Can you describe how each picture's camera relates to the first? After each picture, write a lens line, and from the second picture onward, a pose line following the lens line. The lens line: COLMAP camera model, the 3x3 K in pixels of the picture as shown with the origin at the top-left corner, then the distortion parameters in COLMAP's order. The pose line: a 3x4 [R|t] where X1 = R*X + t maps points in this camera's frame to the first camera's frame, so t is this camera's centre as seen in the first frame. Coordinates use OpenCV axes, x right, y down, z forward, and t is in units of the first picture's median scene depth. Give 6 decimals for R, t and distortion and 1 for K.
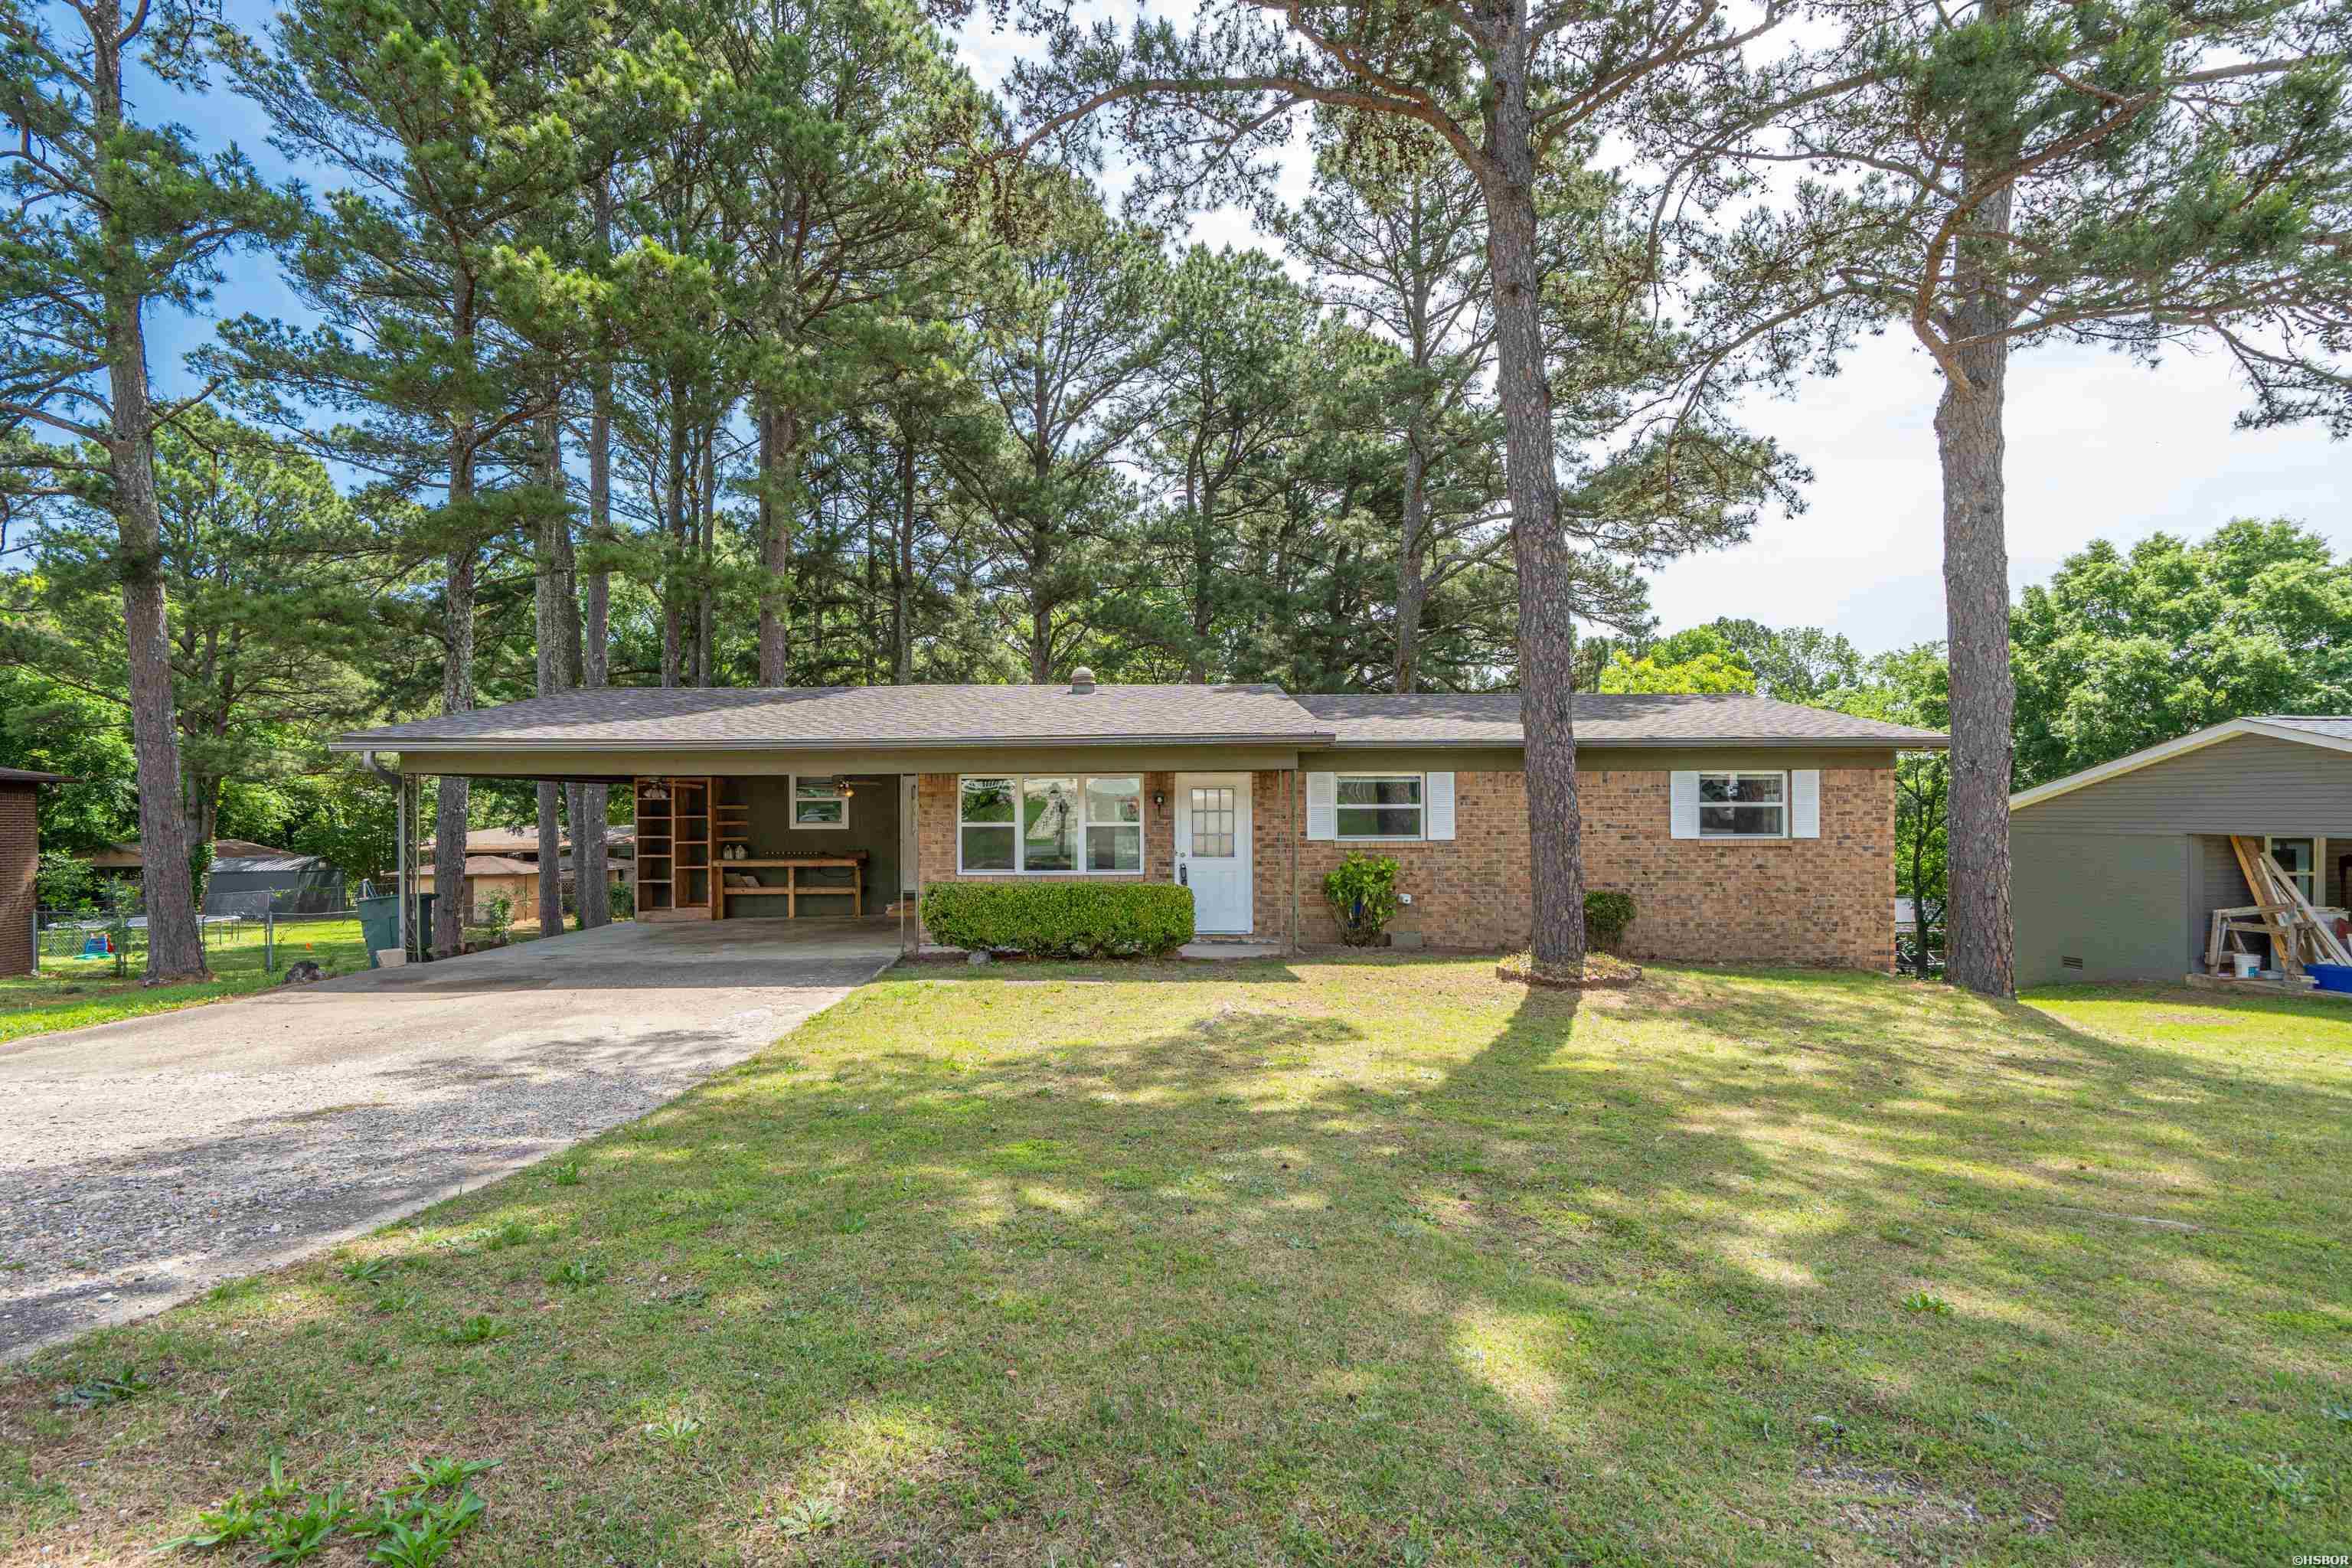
lens RADIAL K [[1083.3, 0, 1158.4], [0, 1083.3, 813.1], [0, 0, 1]] dist [-0.002845, 0.000446]
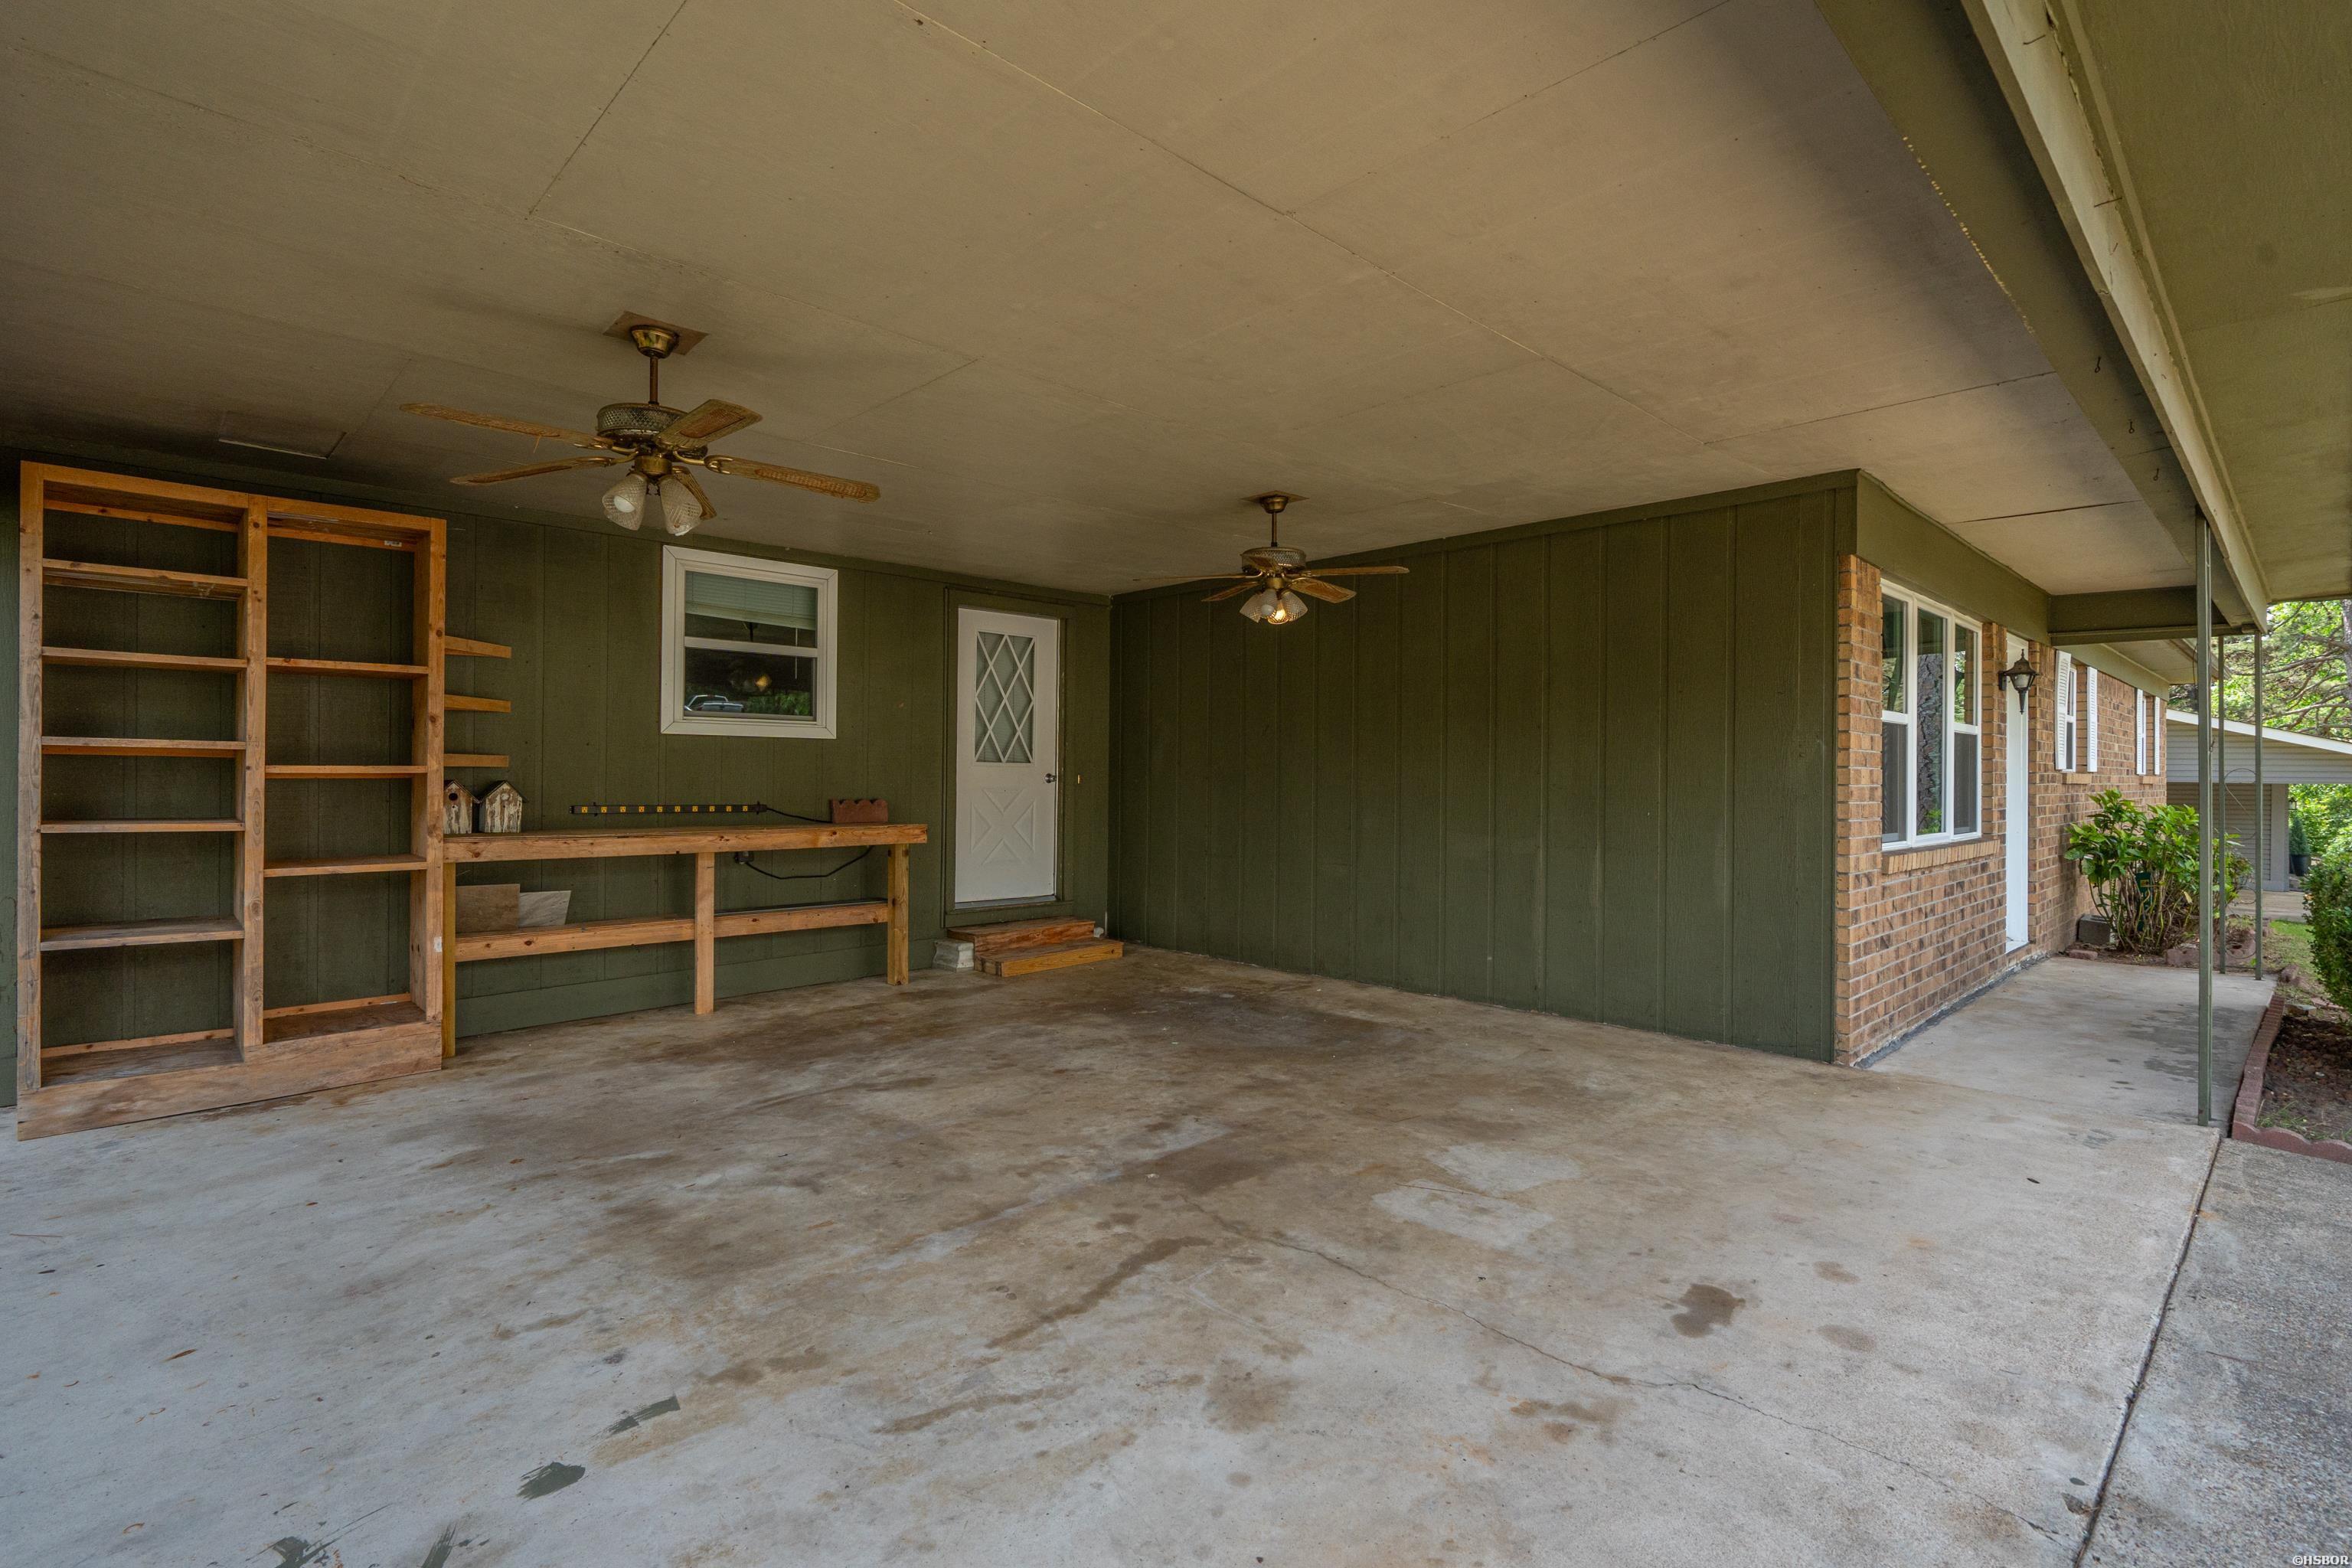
lens RADIAL K [[1107.2, 0, 1179.8], [0, 1107.2, 775.4], [0, 0, 1]] dist [0.002327, 0.000706]
pose [[0.755707, 0.006965, 0.654872, -0.580379], [-0.006123, 0.999975, -0.003570, 0.036078], [-0.654881, -0.001312, 0.755731, 0.872619]]
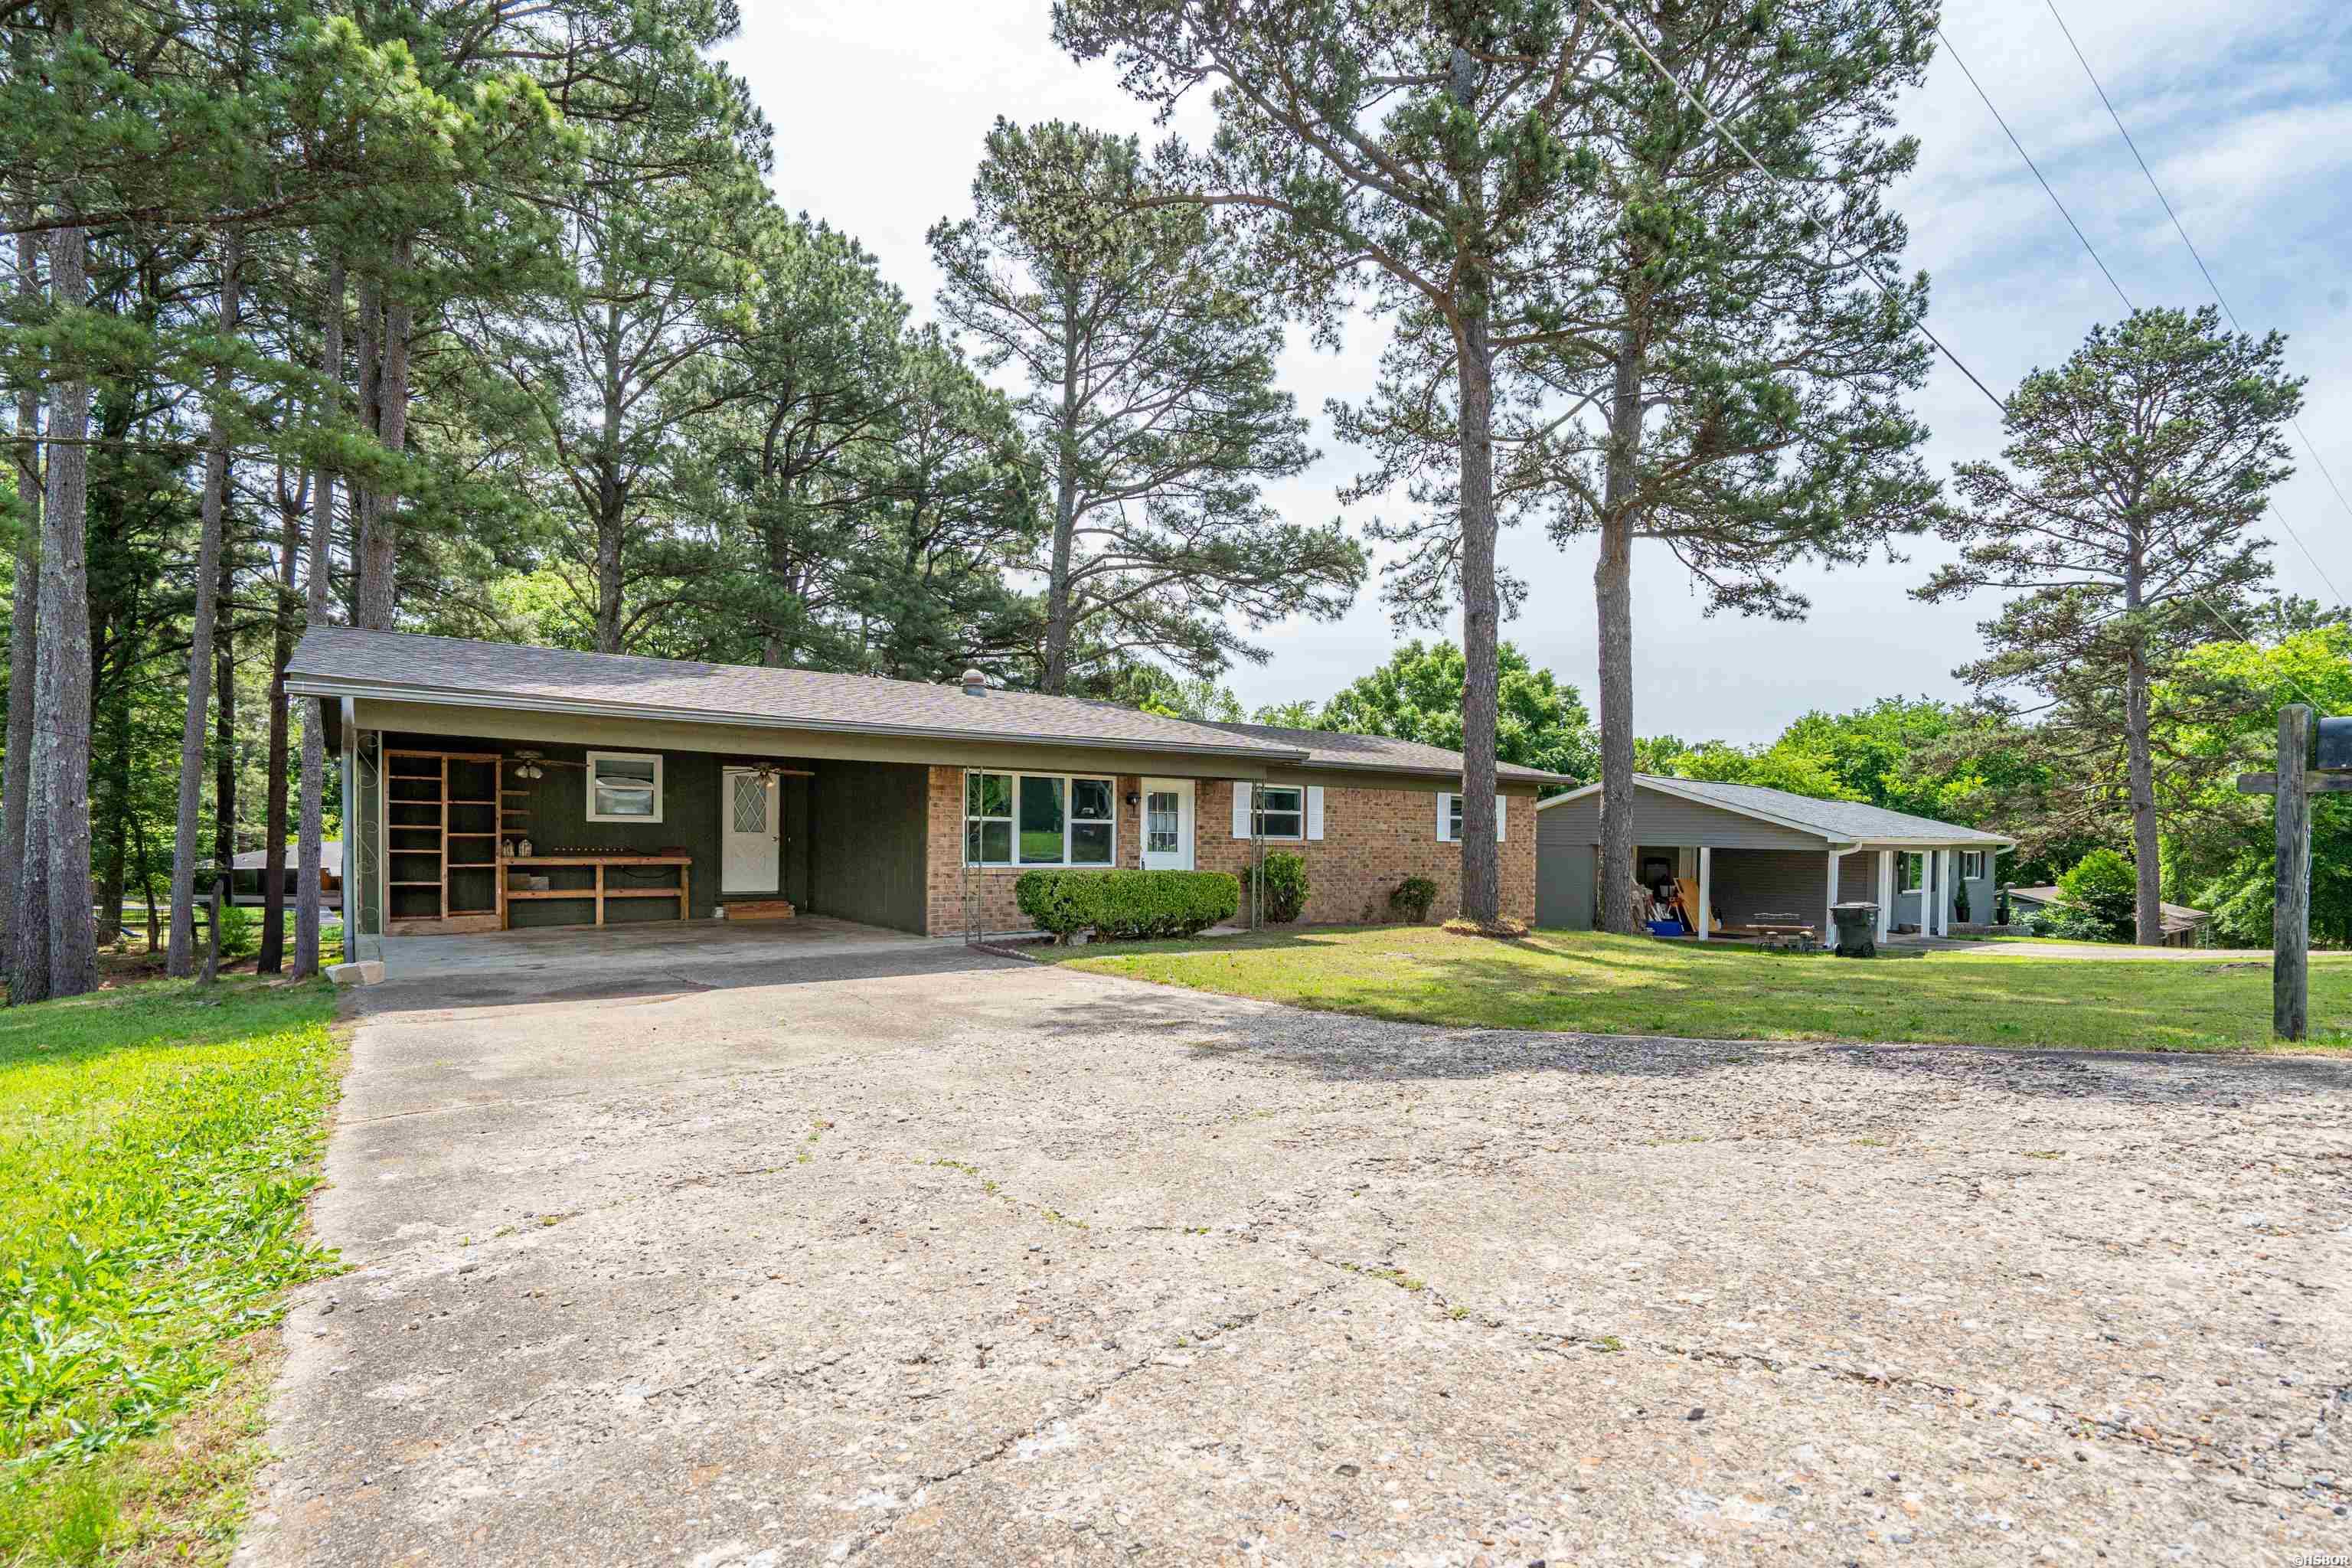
lens RADIAL K [[1082.2, 0, 1206.3], [0, 1082.2, 870.7], [0, 0, 1]] dist [-0.002369, -0.000355]
pose [[0.811875, -0.003214, 0.583822, -0.584732], [-0.019232, 0.999295, 0.032247, 0.022404], [-0.583514, -0.037409, 0.811241, 0.041002]]
